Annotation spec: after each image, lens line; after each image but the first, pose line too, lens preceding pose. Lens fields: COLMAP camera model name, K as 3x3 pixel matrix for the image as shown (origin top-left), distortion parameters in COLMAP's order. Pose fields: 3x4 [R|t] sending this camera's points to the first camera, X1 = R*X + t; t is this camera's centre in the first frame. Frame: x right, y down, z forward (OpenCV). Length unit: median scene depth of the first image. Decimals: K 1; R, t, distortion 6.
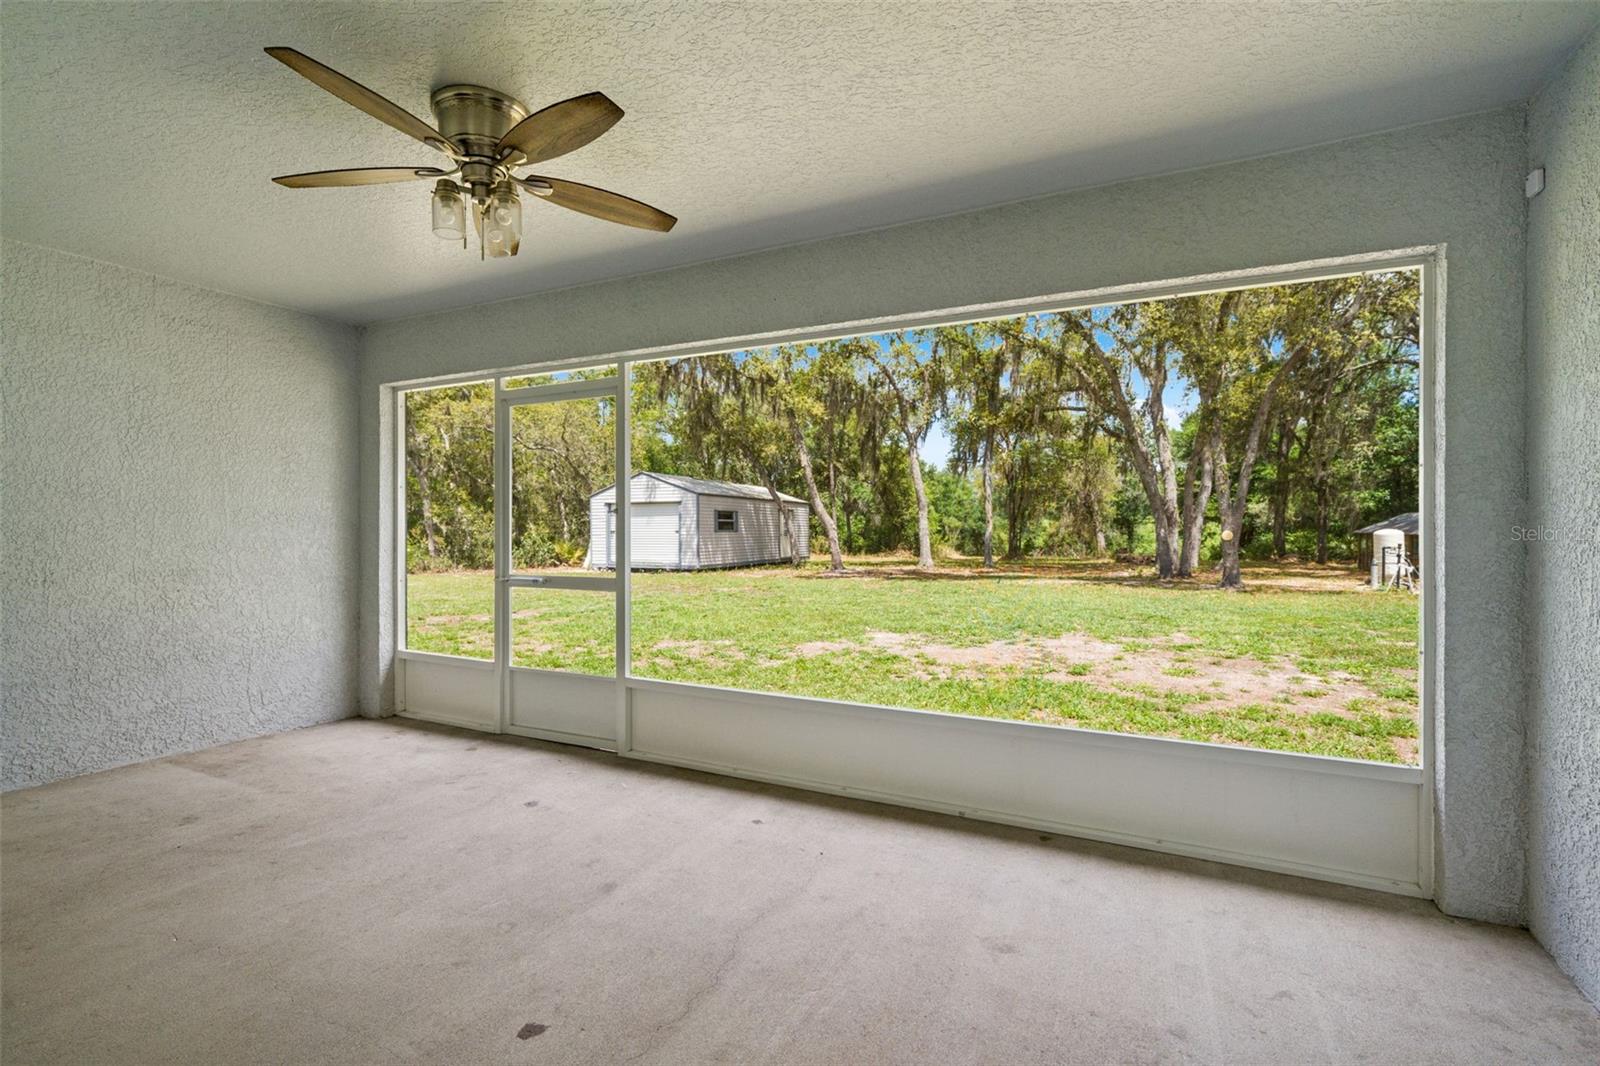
lens RADIAL K [[745.7, 0, 796.4], [0, 745.7, 539.5], [0, 0, 1]] dist [-0.000336, -0.000116]
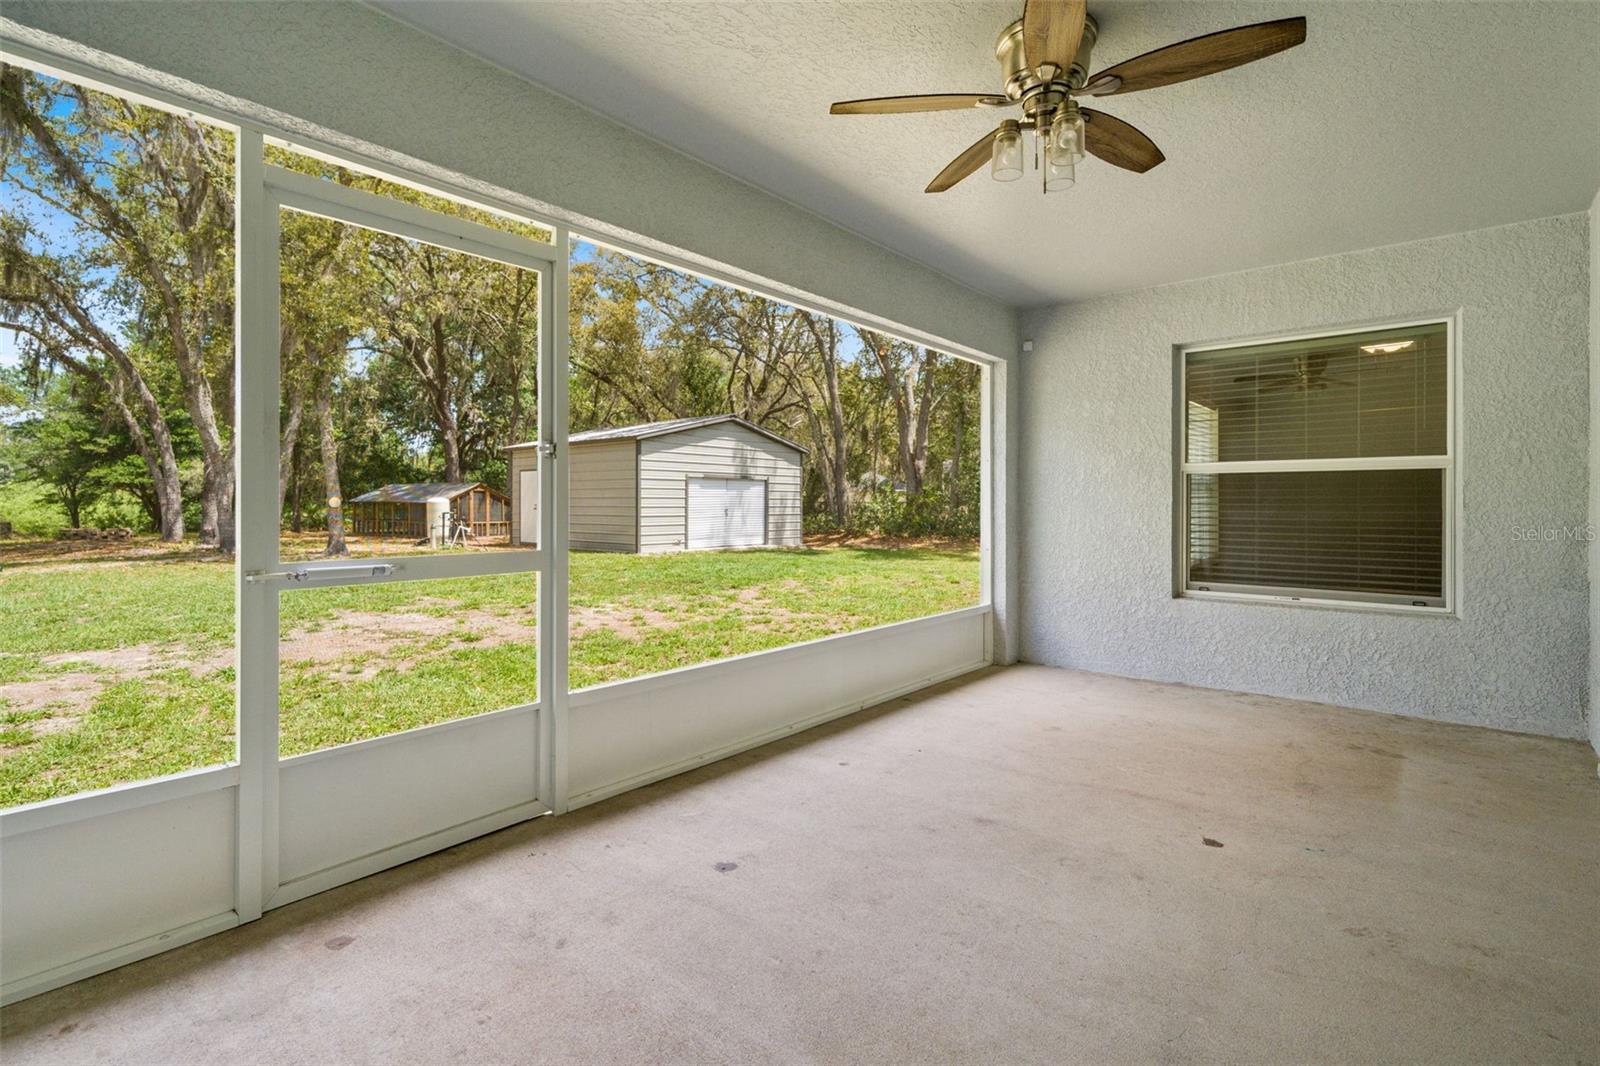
lens RADIAL K [[741.2, 0, 796.4], [0, 741.2, 520.2], [0, 0, 1]] dist [0.000173, 0.000066]
pose [[0.245138, -0.021319, 0.969254, -0.943257], [0.009870, 0.999761, 0.019494, 0.014946], [-0.969438, 0.004788, 0.245290, 0.714222]]
